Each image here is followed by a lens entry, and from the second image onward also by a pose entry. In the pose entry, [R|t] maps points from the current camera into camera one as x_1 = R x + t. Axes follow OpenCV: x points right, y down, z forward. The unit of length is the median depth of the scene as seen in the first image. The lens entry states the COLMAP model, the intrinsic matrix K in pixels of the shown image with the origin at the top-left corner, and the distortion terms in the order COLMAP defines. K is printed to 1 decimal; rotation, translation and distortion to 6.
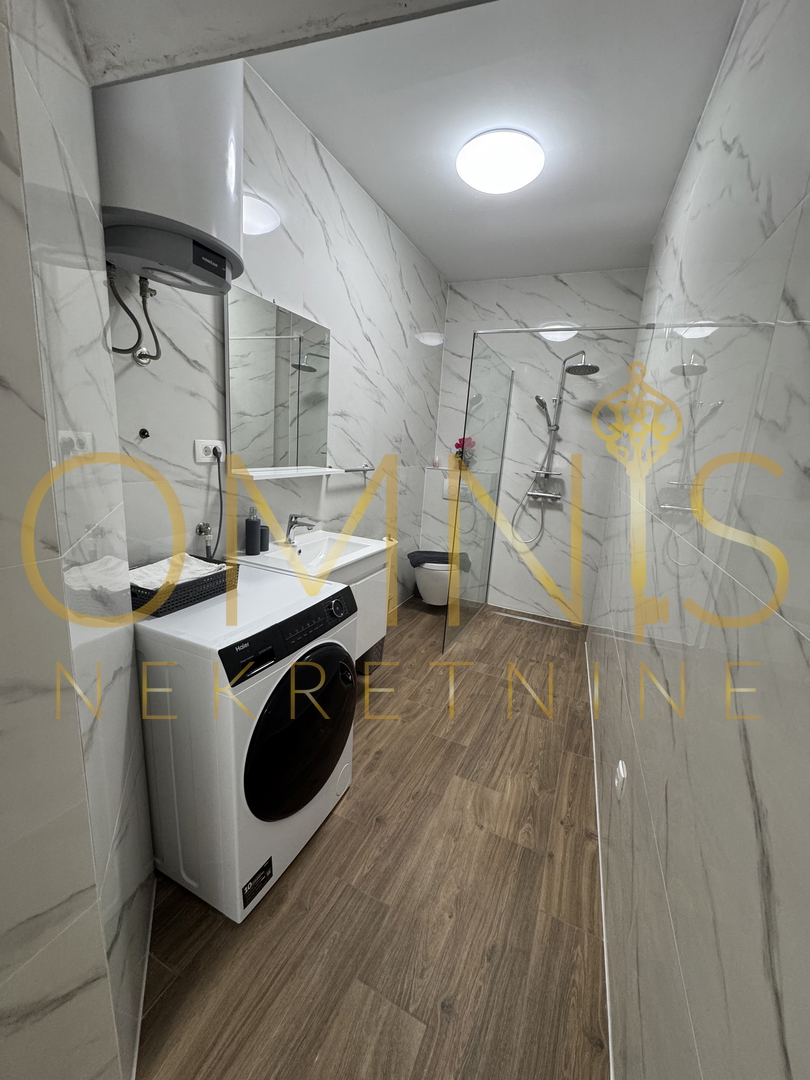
lens RADIAL K [[427.8, 0, 405.3], [0, 427.8, 541.1], [0, 0, 1]] dist [-0.001849, -0.000047]
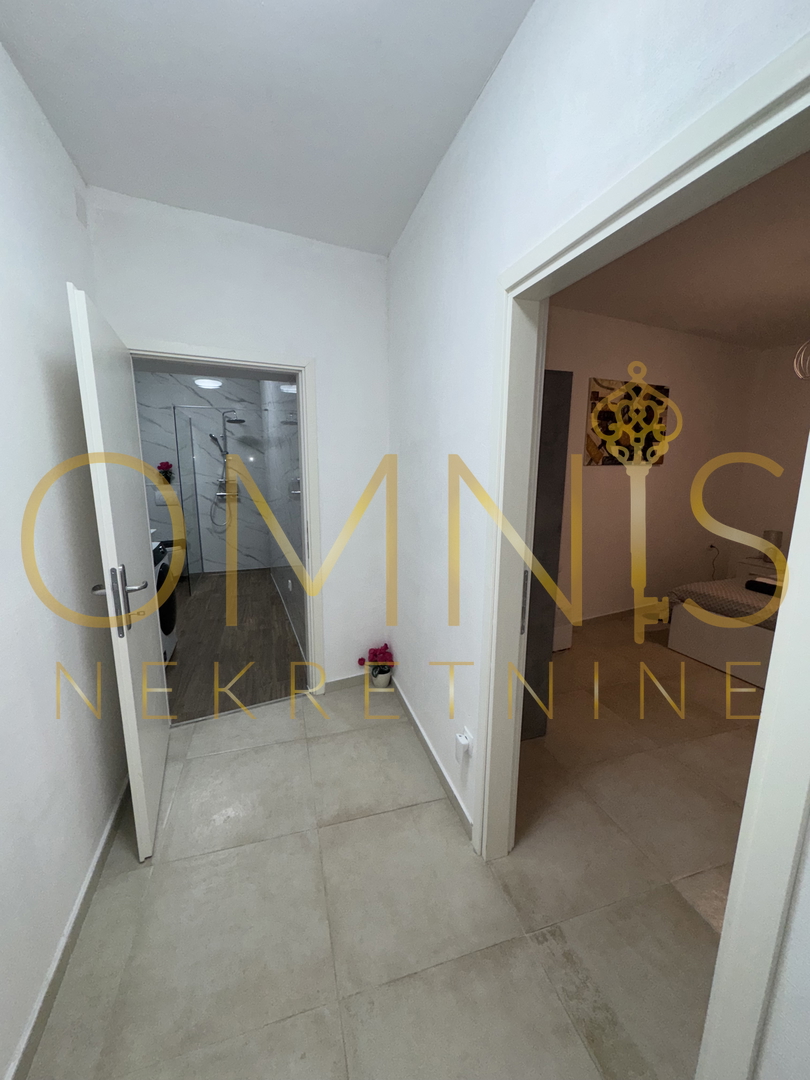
lens RADIAL K [[427.8, 0, 405.3], [0, 427.8, 541.1], [0, 0, 1]] dist [-0.001849, -0.000047]
pose [[0.723314, -0.192968, 0.663008, -0.303684], [0.193747, 0.978304, 0.073364, 0.079272], [-0.662781, 0.075391, 0.745008, -0.651855]]
